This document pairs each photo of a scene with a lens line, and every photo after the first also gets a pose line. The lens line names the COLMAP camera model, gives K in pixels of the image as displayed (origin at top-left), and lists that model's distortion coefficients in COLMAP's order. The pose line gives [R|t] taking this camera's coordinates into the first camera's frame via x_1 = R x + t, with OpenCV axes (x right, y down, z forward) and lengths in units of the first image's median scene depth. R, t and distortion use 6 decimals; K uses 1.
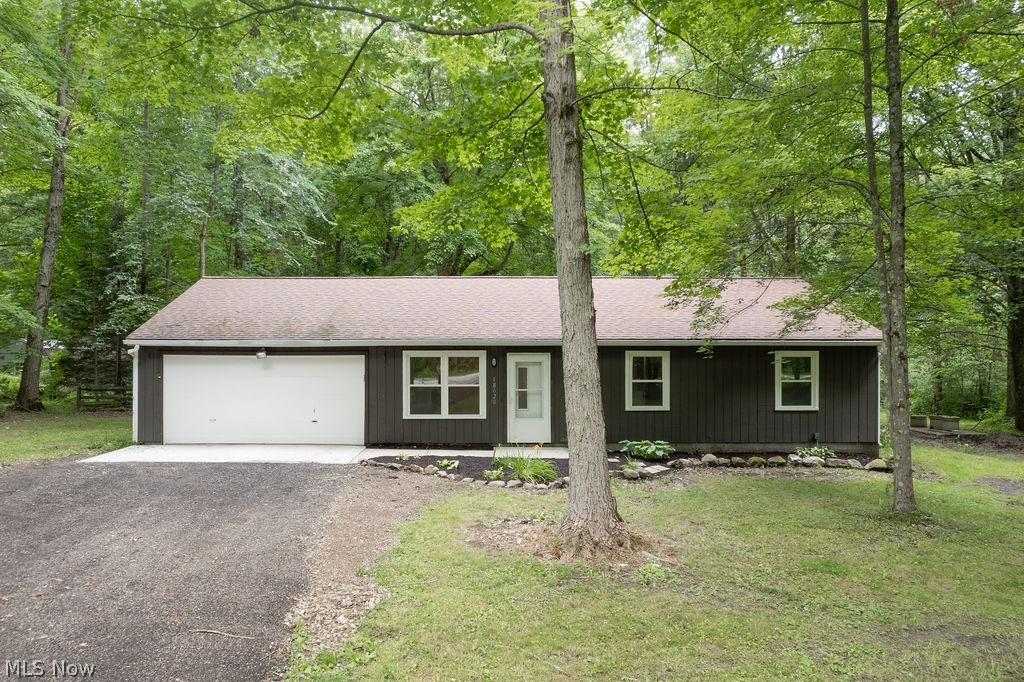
lens RADIAL K [[690.5, 0, 482.2], [0, 690.5, 351.3], [0, 0, 1]] dist [-0.028067, 0.005624]
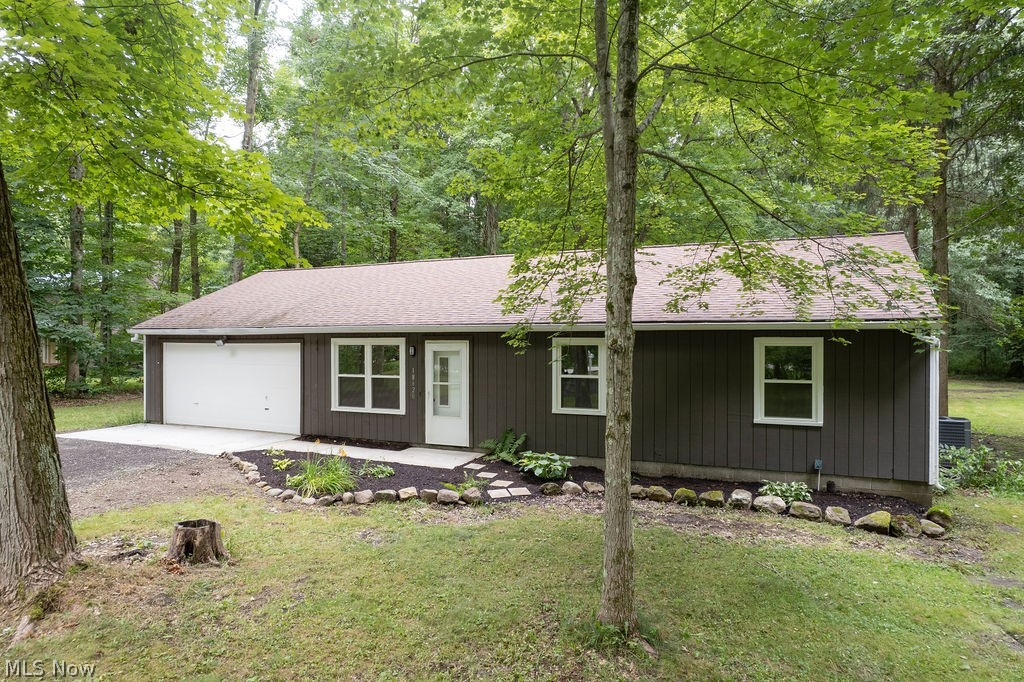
lens RADIAL K [[650.8, 0, 506.8], [0, 650.8, 341.9], [0, 0, 1]] dist [-0.019094, 0.005704]
pose [[0.904272, -0.000493, -0.426956, 0.480139], [0.002662, 0.999986, 0.004483, 0.000723], [0.426948, -0.005190, 0.904261, 0.301102]]
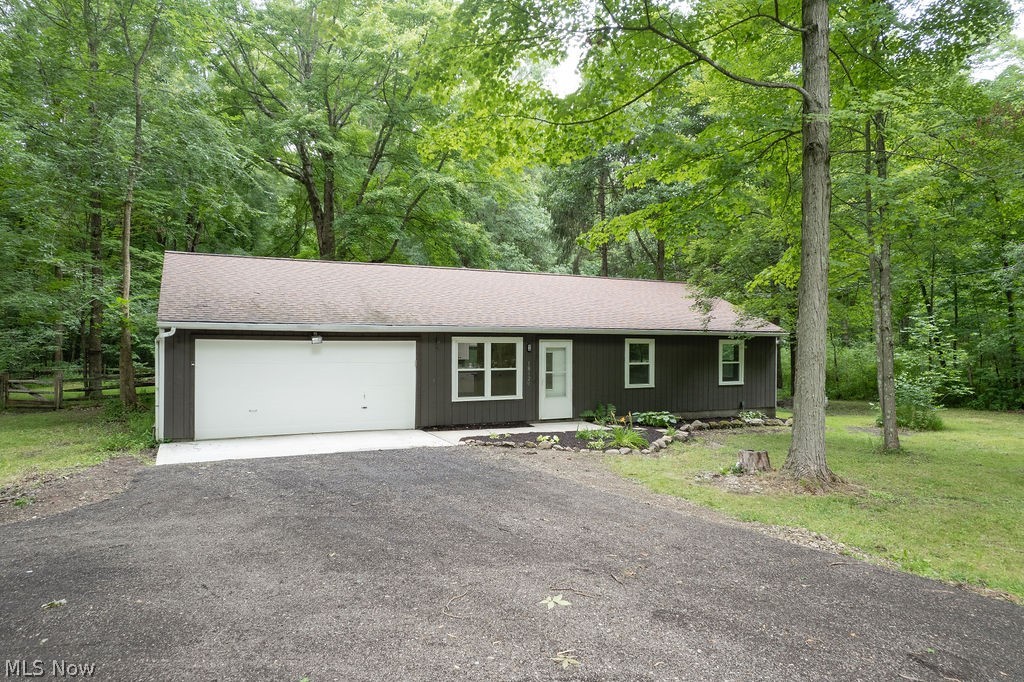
lens RADIAL K [[650.8, 0, 511.0], [0, 650.8, 343.3], [0, 0, 1]] dist [-0.019094, 0.005704]
pose [[0.894025, 0.004497, 0.447995, -0.479512], [-0.007926, 0.999952, 0.005780, 0.002479], [-0.447947, -0.008719, 0.894017, 0.073822]]
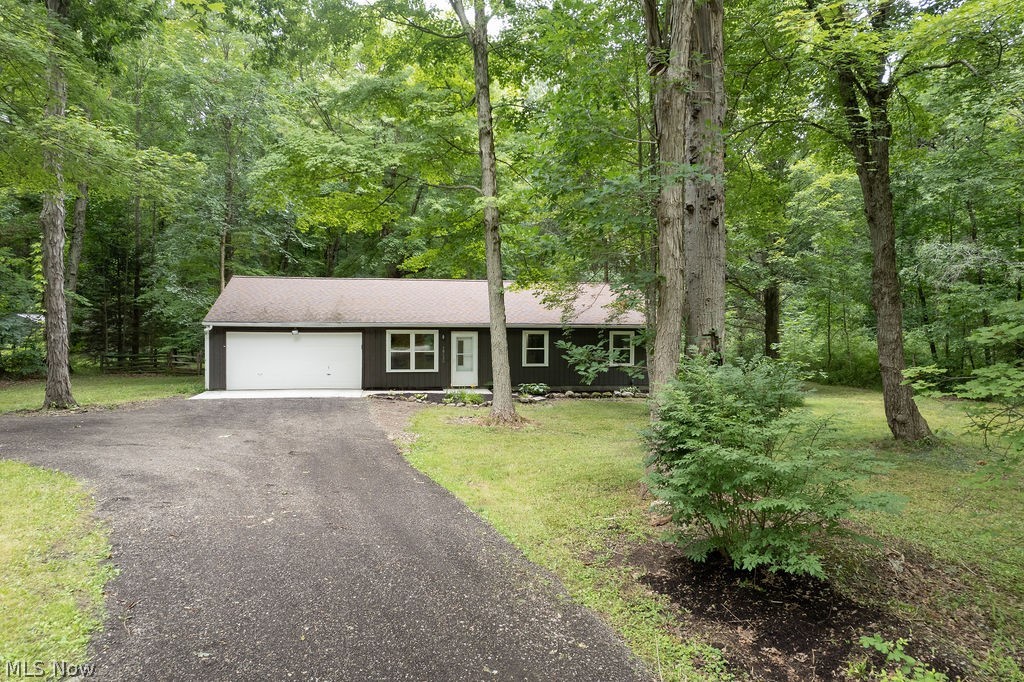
lens RADIAL K [[650.8, 0, 513.2], [0, 650.8, 335.8], [0, 0, 1]] dist [-0.019094, 0.005704]
pose [[0.984165, 0.003352, 0.177225, -0.092785], [-0.006799, 0.999799, 0.018847, -0.017612], [-0.177126, -0.019753, 0.983990, -0.539967]]
